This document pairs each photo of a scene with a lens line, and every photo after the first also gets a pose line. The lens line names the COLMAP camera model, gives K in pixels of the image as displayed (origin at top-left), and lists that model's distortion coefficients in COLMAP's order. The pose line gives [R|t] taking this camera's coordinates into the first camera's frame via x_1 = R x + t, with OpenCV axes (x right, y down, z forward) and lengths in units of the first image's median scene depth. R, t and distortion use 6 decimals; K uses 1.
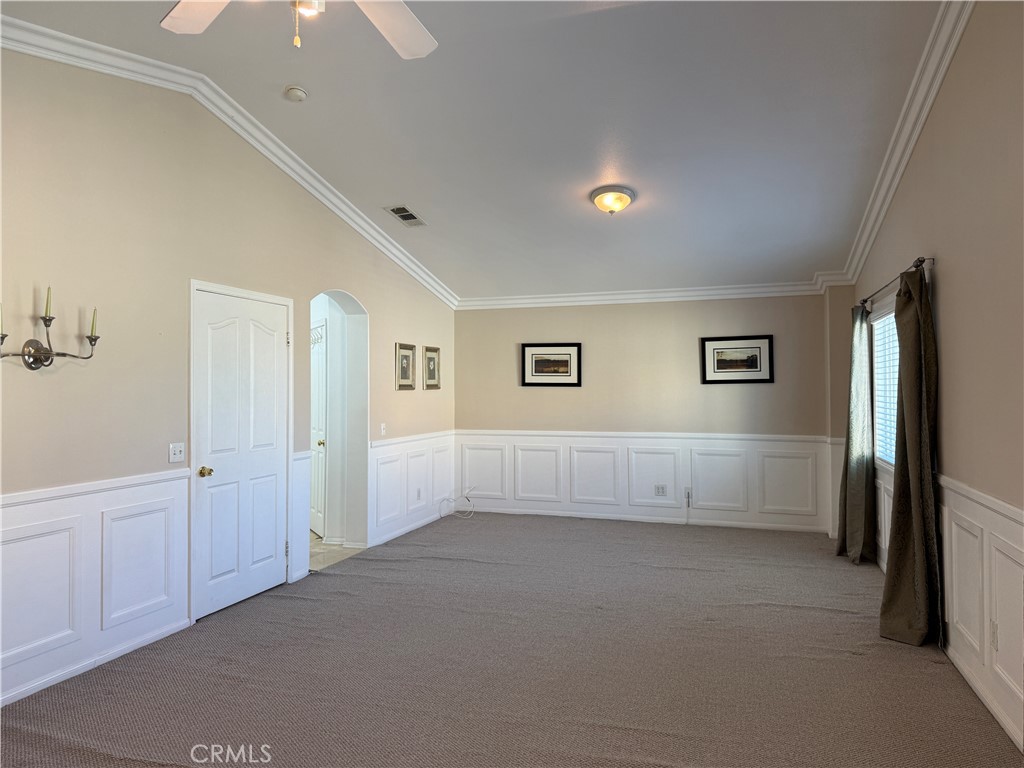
lens RADIAL K [[721.9, 0, 514.5], [0, 721.9, 376.4], [0, 0, 1]] dist [0.071749, -0.082565]
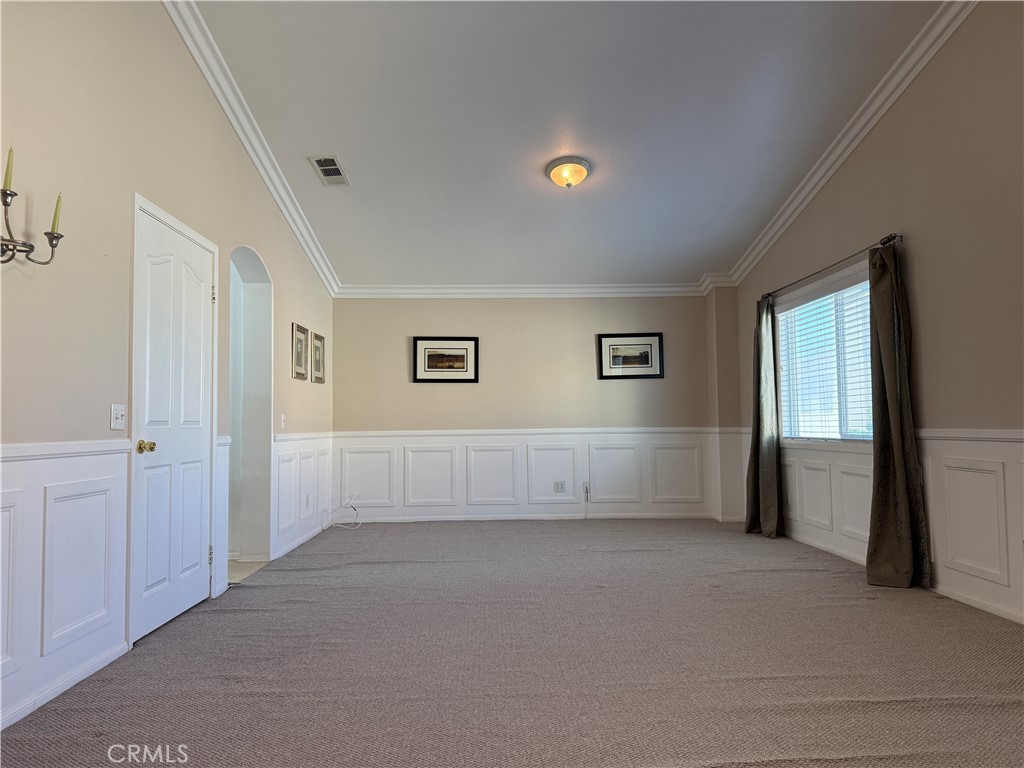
lens RADIAL K [[721.9, 0, 516.7], [0, 721.9, 389.4], [0, 0, 1]] dist [0.071749, -0.082565]
pose [[0.941321, 0.008843, 0.337397, -0.234532], [0.003272, 0.999371, -0.035323, 0.073560], [-0.337497, 0.034355, 0.940700, 0.111470]]
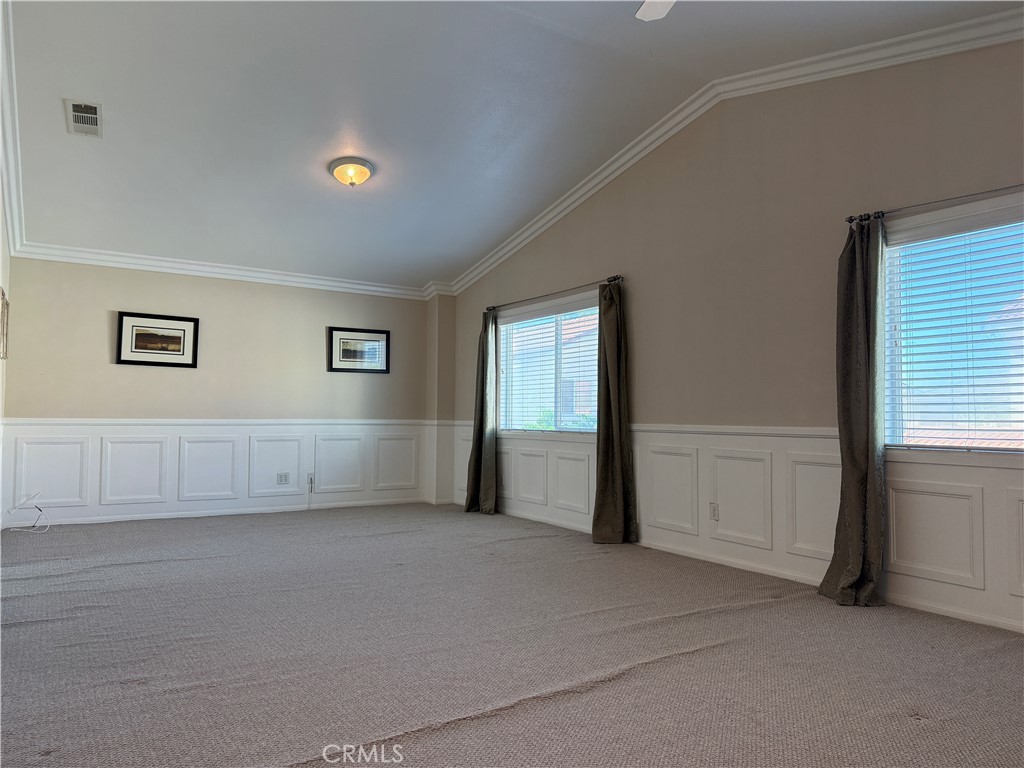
lens RADIAL K [[721.9, 0, 520.7], [0, 721.9, 385.9], [0, 0, 1]] dist [0.071749, -0.082565]
pose [[0.633529, 0.043618, 0.772488, -0.445700], [-0.023350, 0.999033, -0.037261, 0.077432], [-0.773366, 0.005568, 0.633935, 0.166460]]
